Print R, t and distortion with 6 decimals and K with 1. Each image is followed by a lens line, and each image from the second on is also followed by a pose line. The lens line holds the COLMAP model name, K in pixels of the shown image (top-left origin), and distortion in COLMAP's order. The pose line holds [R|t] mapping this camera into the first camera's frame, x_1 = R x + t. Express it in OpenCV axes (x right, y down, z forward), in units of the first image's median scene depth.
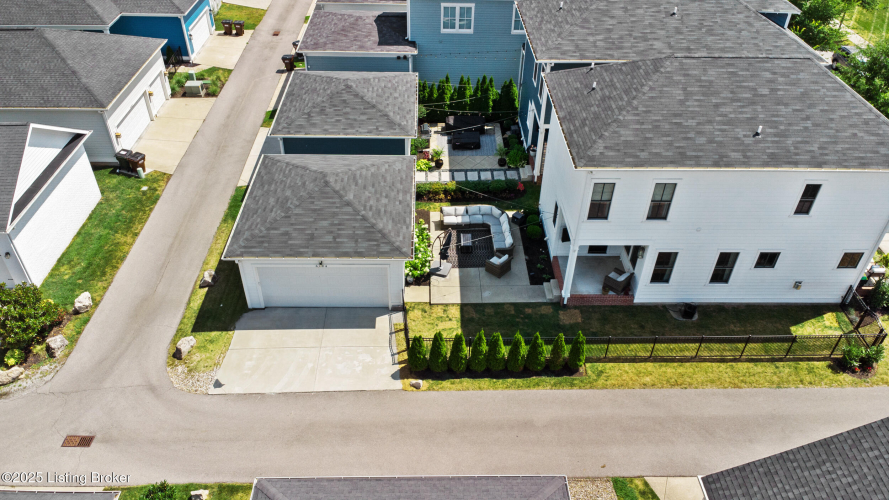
lens RADIAL K [[656.6, 0, 444.1], [0, 656.6, 268.0], [0, 0, 1]] dist [0.027796, -0.036003]
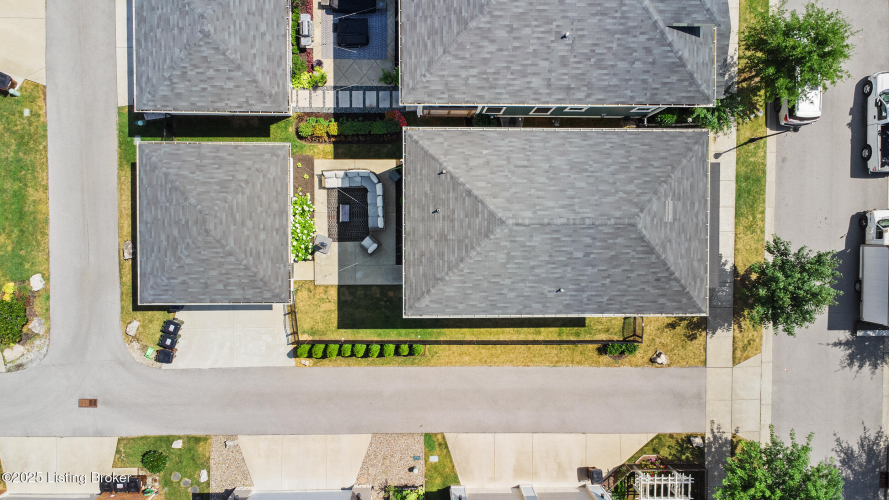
lens RADIAL K [[656.6, 0, 444.1], [0, 656.6, 268.0], [0, 0, 1]] dist [0.027796, -0.036003]
pose [[0.999327, 0.027337, 0.024444, 0.206581], [-0.035928, 0.596290, 0.801965, -1.037171], [0.007348, -0.802303, 0.596871, 0.281695]]
